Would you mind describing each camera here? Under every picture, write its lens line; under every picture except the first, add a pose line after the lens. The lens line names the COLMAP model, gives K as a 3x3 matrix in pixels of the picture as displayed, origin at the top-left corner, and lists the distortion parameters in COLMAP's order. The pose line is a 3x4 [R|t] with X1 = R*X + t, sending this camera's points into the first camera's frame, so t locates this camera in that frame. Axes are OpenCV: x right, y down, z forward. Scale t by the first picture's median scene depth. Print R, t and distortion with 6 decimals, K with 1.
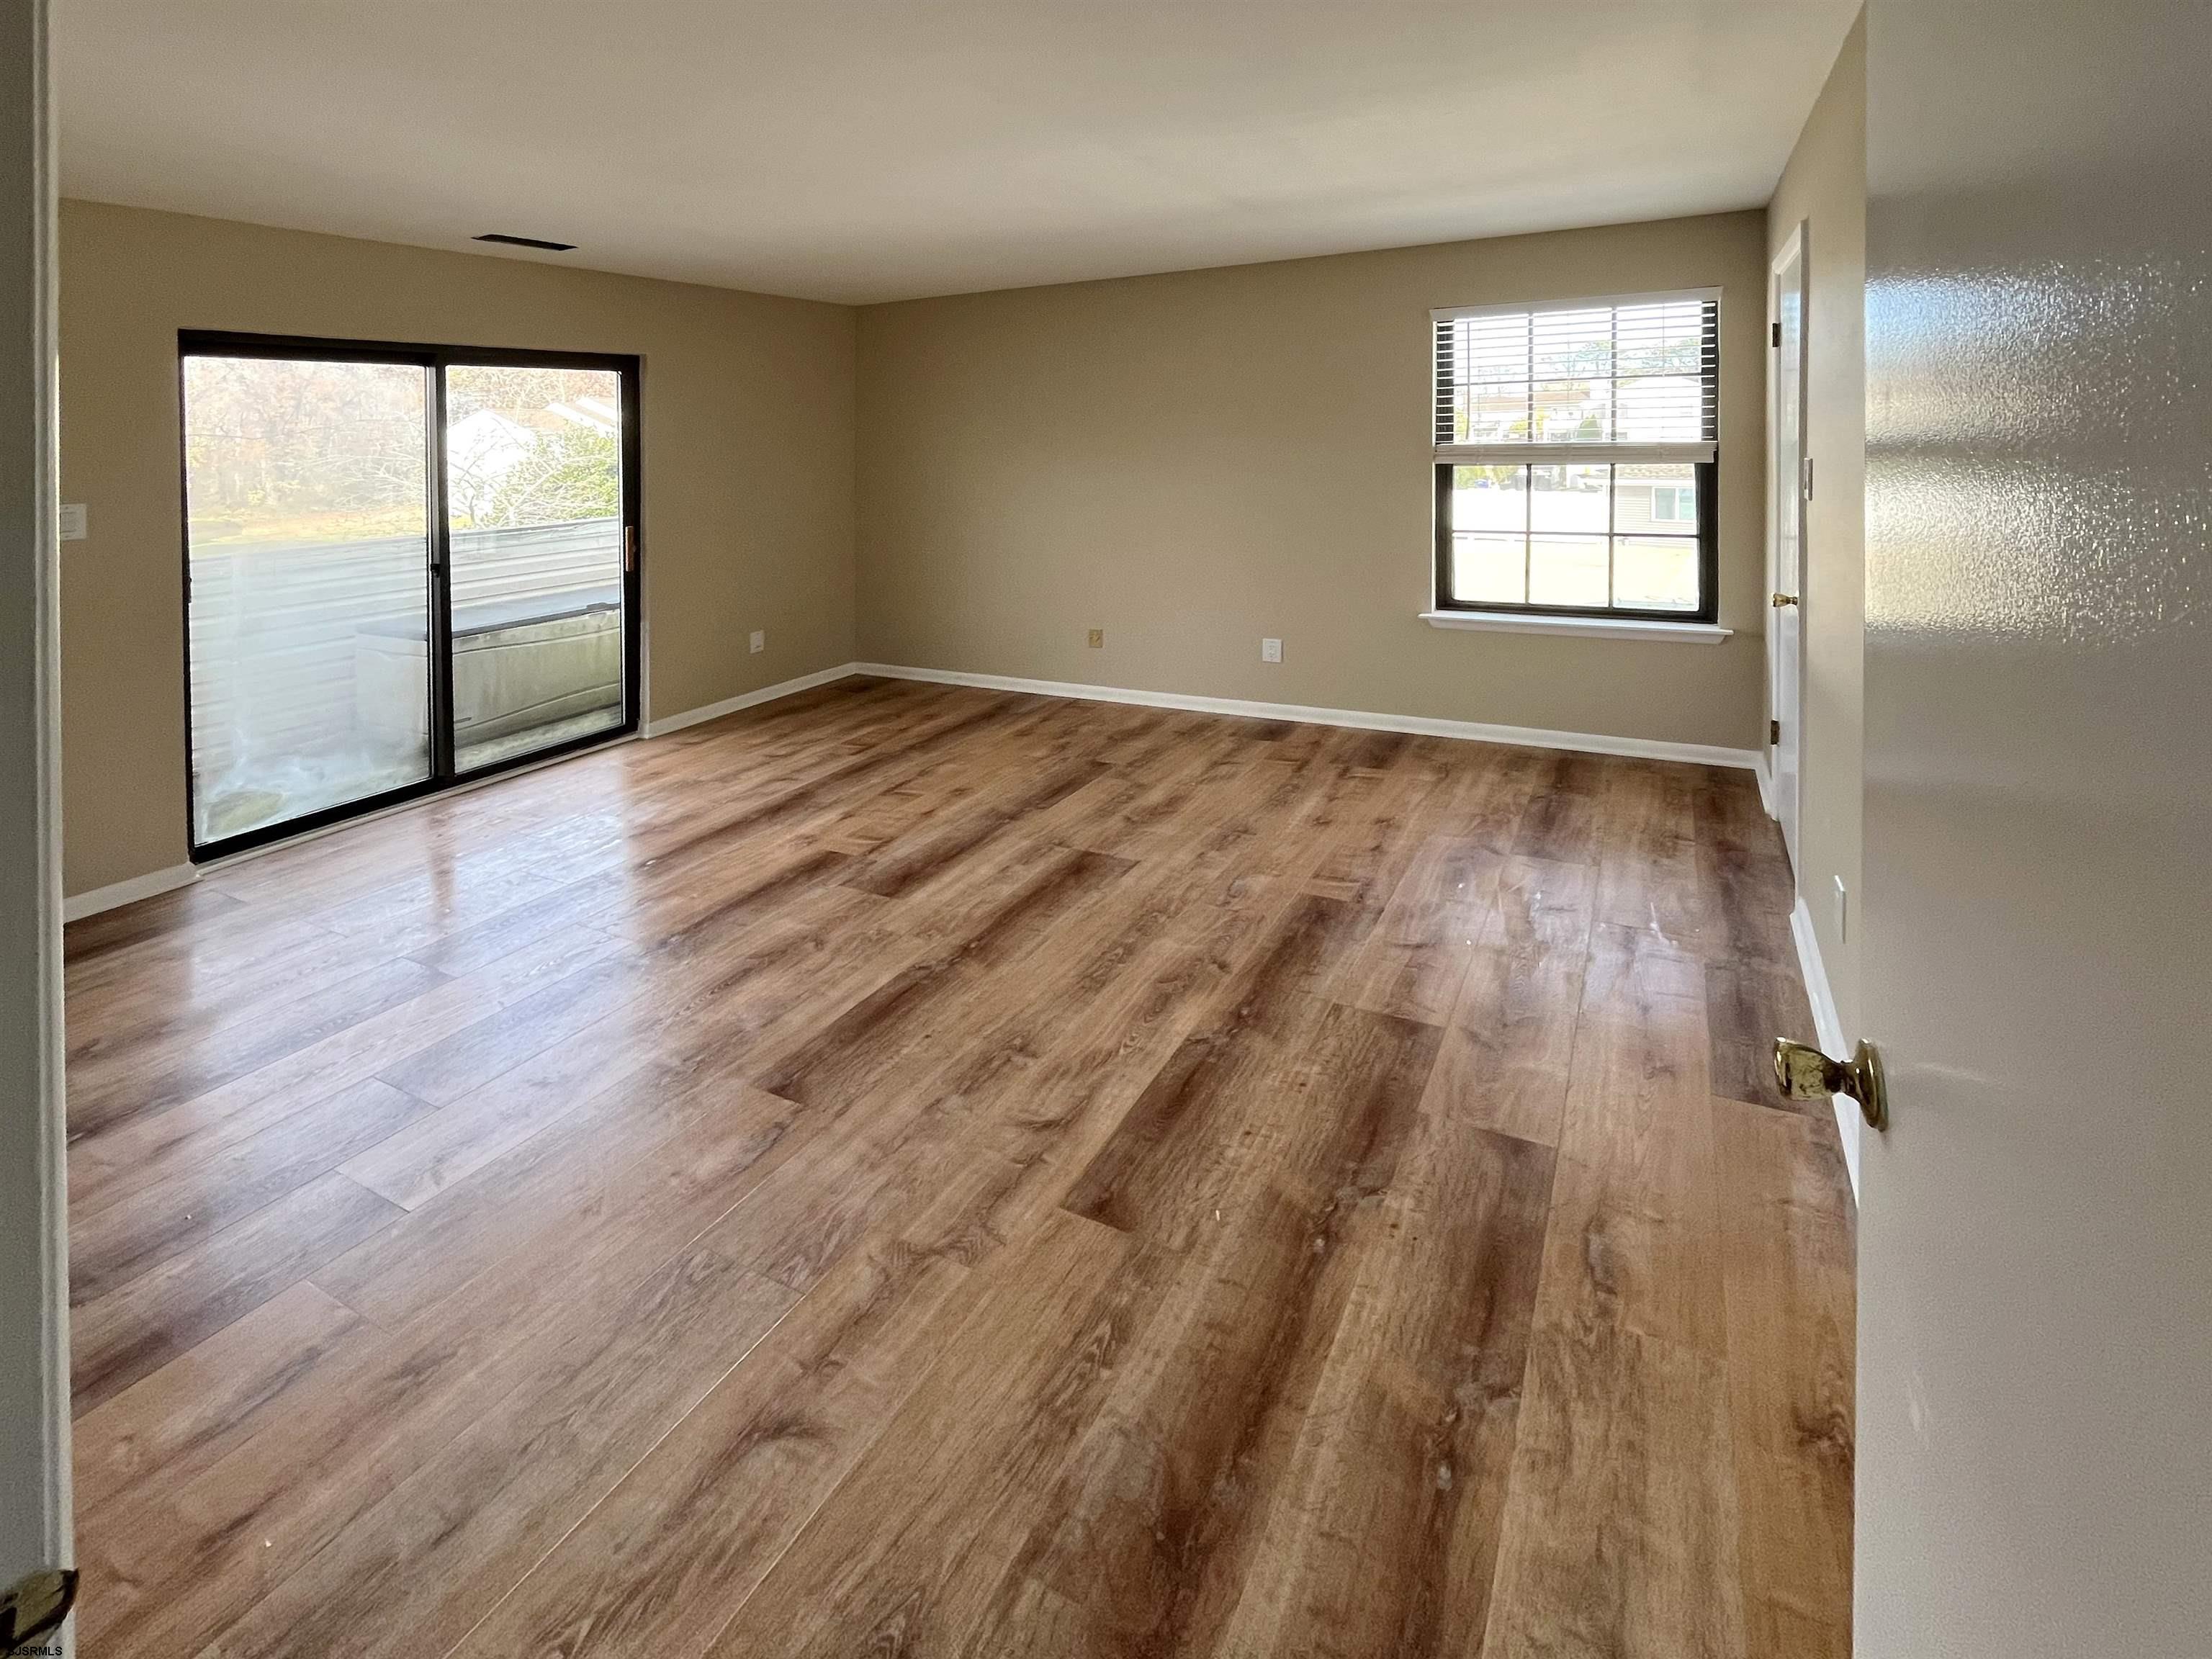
lens RADIAL K [[984.7, 0, 1106.0], [0, 984.7, 829.5], [0, 0, 1]] dist [-0.001237, -0.000287]
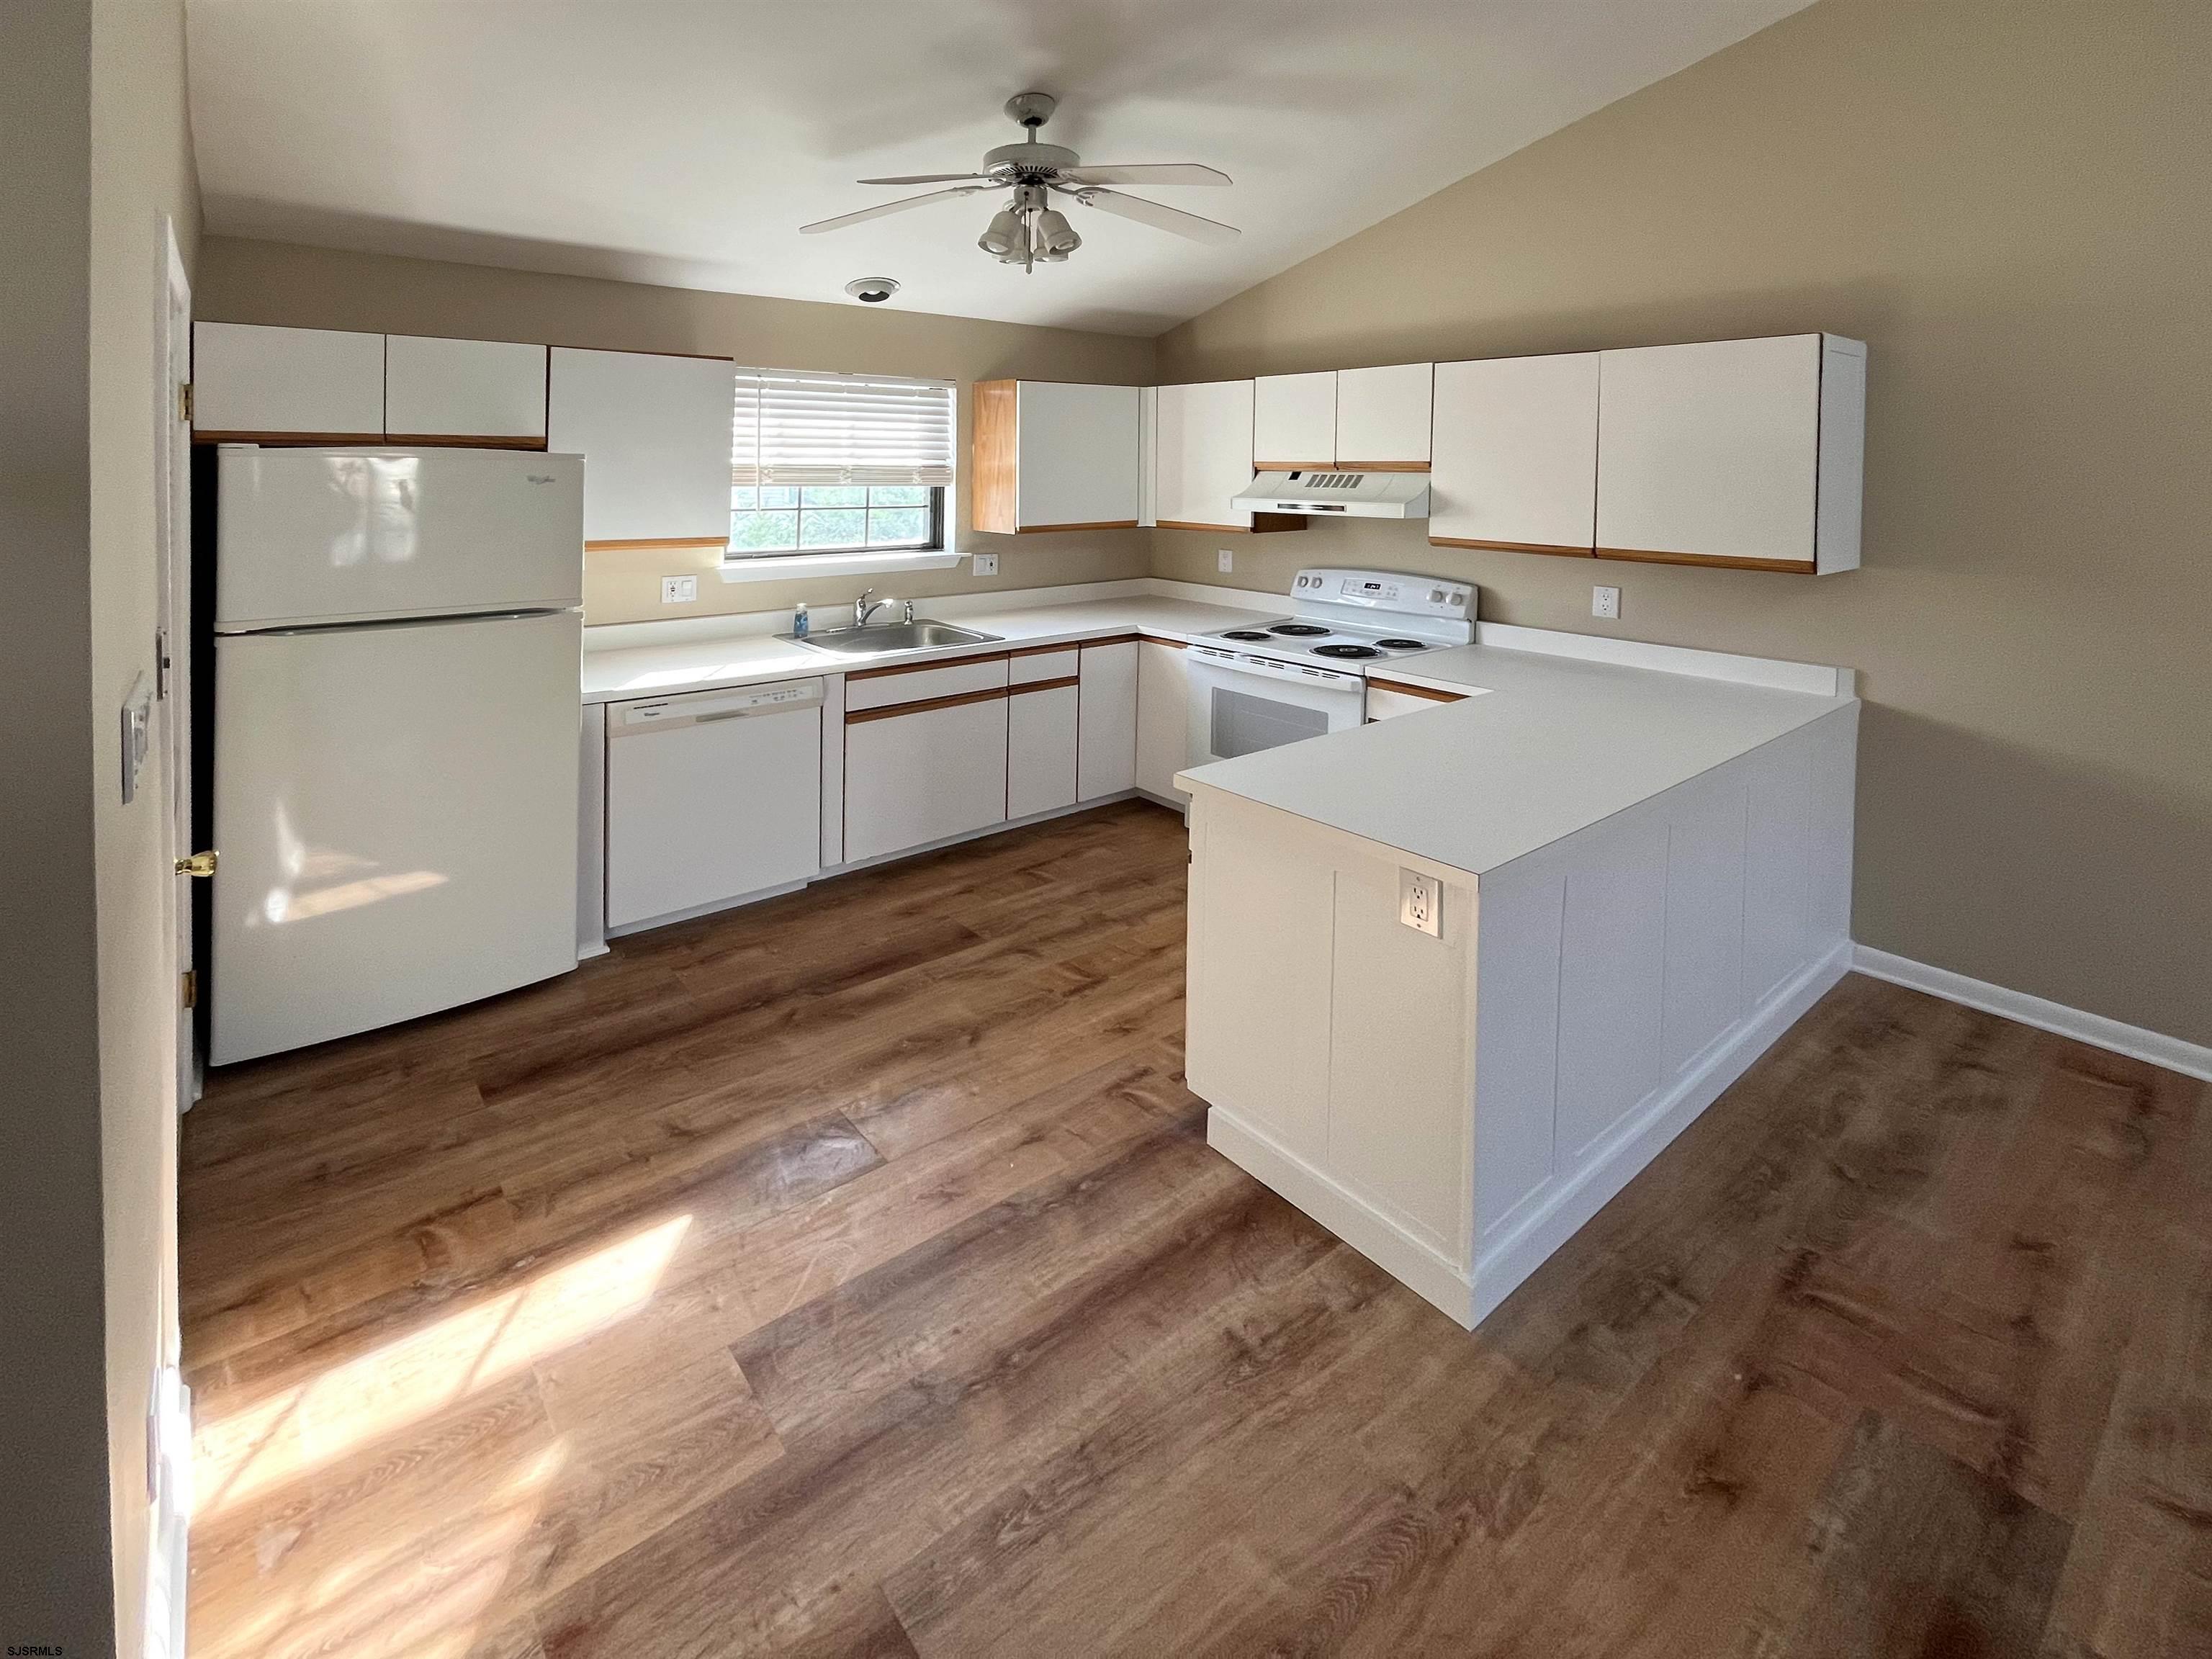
lens RADIAL K [[984.7, 0, 1106.0], [0, 984.7, 829.5], [0, 0, 1]] dist [-0.001237, -0.000287]
pose [[-0.915836, 0.035646, 0.399967, -0.323946], [0.258328, 0.814873, 0.518891, -0.585943], [-0.307426, 0.578542, -0.755499, 1.577765]]
